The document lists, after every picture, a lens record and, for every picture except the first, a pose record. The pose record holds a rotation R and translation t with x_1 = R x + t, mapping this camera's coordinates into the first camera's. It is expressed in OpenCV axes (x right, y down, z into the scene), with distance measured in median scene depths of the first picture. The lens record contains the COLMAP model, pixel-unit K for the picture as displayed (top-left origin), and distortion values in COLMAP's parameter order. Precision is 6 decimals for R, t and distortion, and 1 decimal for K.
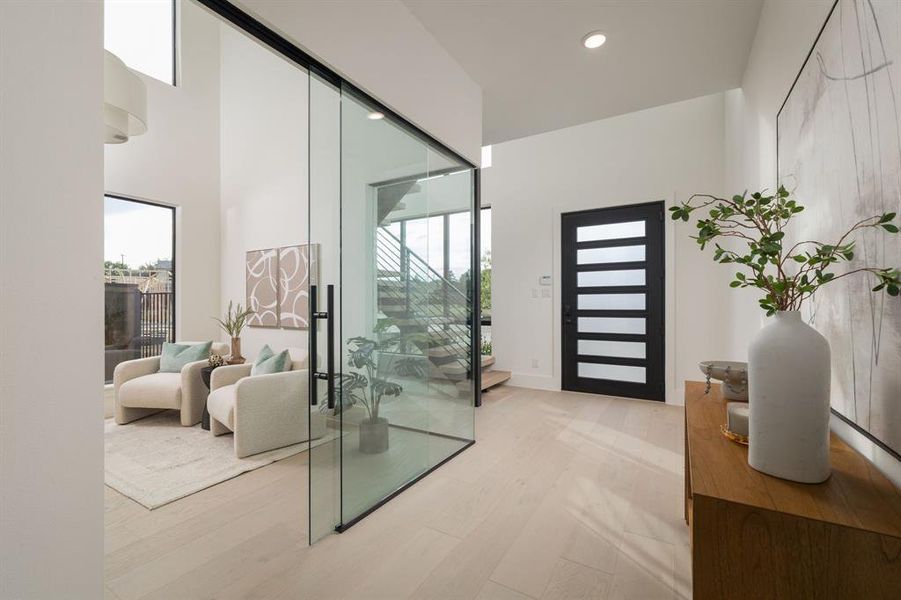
lens RADIAL K [[380.1, 0, 450.0], [0, 380.1, 303.5], [0, 0, 1]] dist [0.002627, 0.000088]
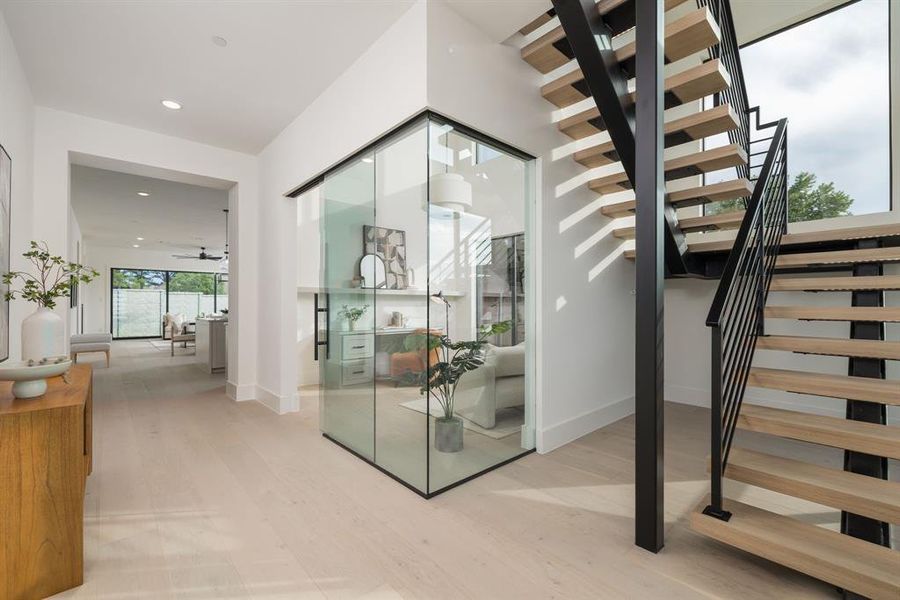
lens RADIAL K [[379.7, 0, 449.5], [0, 379.7, 303.5], [0, 0, 1]] dist [0.002627, 0.000088]
pose [[-0.285378, 0.000960, -0.958414, 1.055229], [0.001708, 0.999998, 0.000493, 0.001356], [0.958413, -0.001496, -0.285379, 1.790399]]
